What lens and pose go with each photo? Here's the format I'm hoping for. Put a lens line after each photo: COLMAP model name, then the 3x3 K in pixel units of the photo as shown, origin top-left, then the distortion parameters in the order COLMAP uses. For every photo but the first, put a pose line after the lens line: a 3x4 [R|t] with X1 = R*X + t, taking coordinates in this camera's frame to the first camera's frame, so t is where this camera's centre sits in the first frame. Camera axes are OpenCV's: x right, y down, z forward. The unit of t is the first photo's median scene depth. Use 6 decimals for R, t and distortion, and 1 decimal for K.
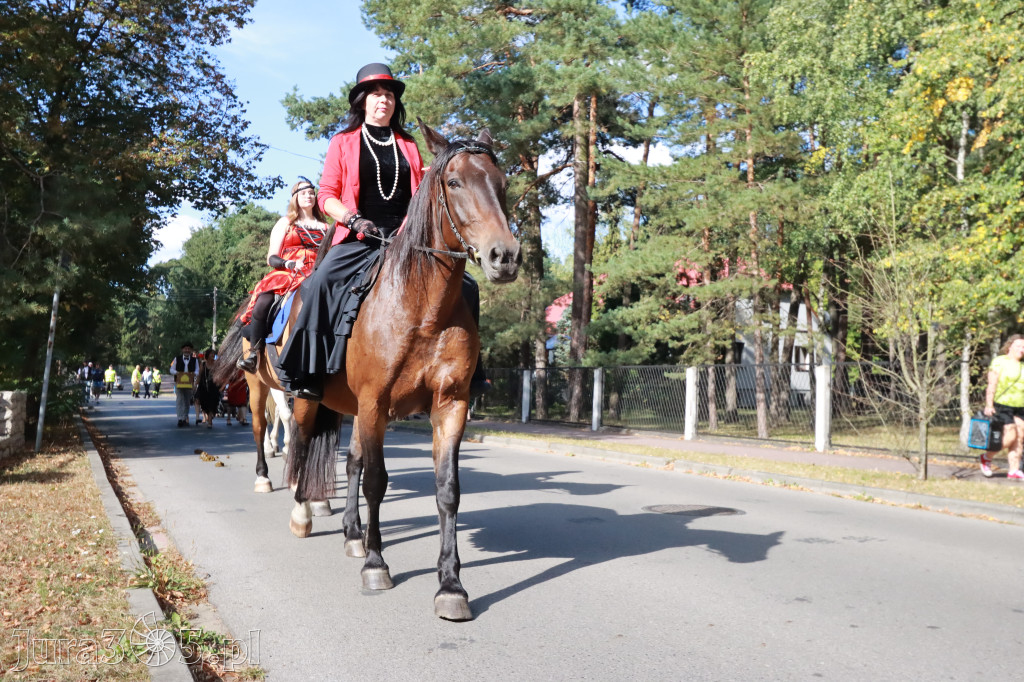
lens RADIAL K [[979.1, 0, 504.5], [0, 979.1, 340.6], [0, 0, 1]] dist [-0.007688, 0.055527]
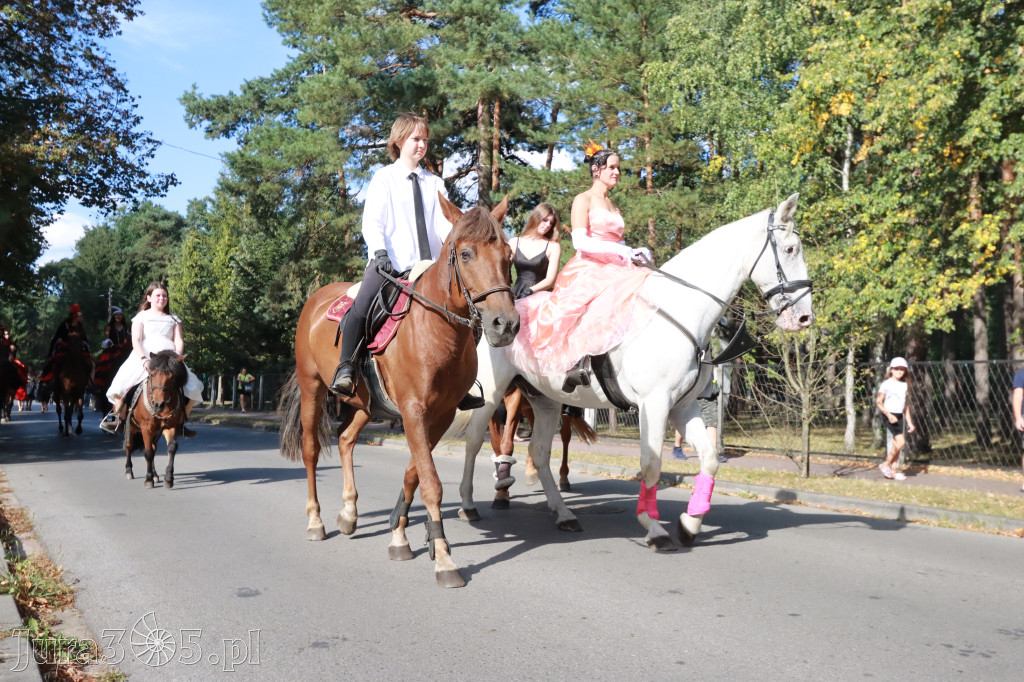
lens RADIAL K [[979.1, 0, 504.5], [0, 979.1, 340.6], [0, 0, 1]] dist [-0.007688, 0.055527]
pose [[0.995546, 0.003632, 0.094212, 0.005627], [-0.003226, 0.999985, -0.004467, 0.001232], [-0.094227, 0.004143, 0.995542, -0.001039]]
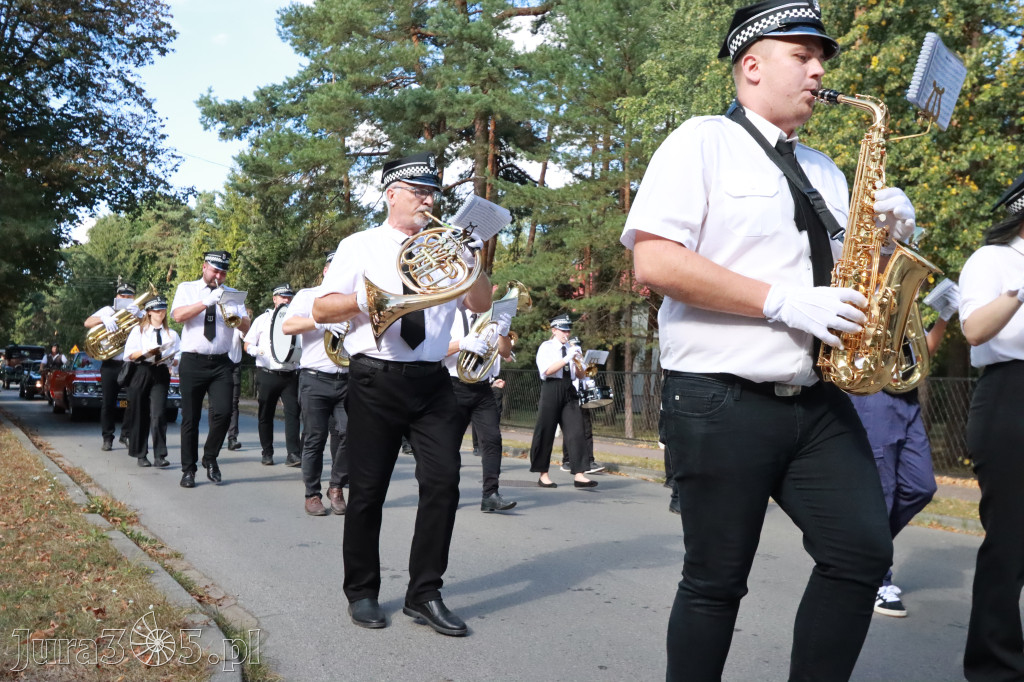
lens RADIAL K [[979.1, 0, 504.5], [0, 979.1, 340.6], [0, 0, 1]] dist [-0.007688, 0.055527]
pose [[0.995048, 0.037749, 0.091948, 0.017381], [-0.037692, 0.999287, -0.002359, -0.003651], [-0.091972, -0.001118, 0.995761, -0.095482]]
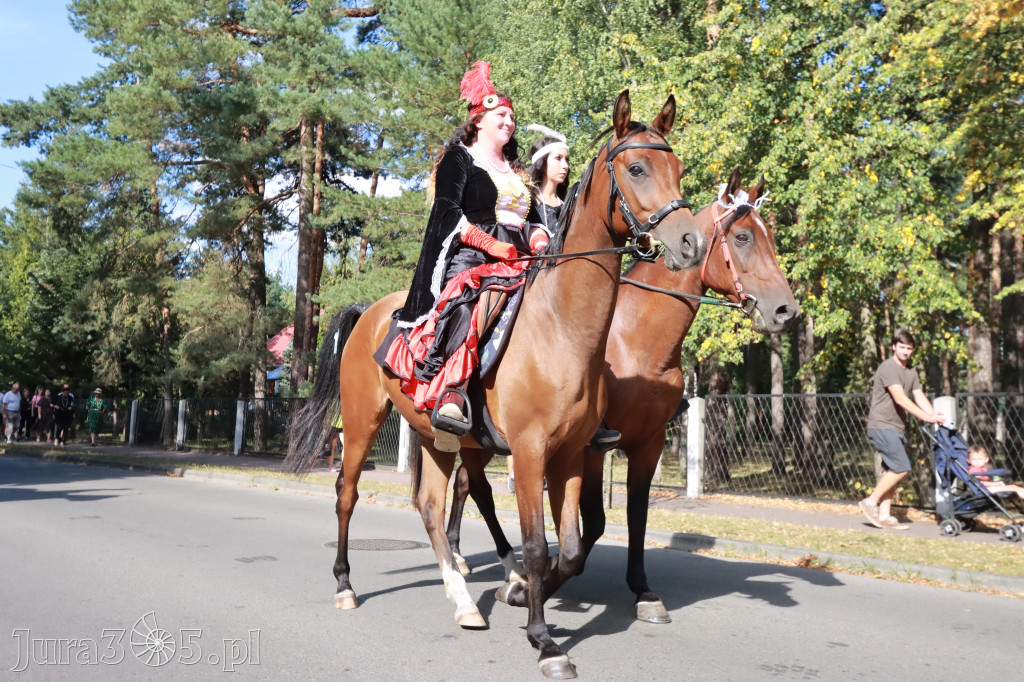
lens RADIAL K [[979.1, 0, 504.5], [0, 979.1, 340.6], [0, 0, 1]] dist [-0.007688, 0.055527]
pose [[0.963674, 0.026739, 0.265740, 0.017137], [-0.018149, 0.999232, -0.034729, 0.000264], [-0.266464, 0.028644, 0.963419, 0.006155]]
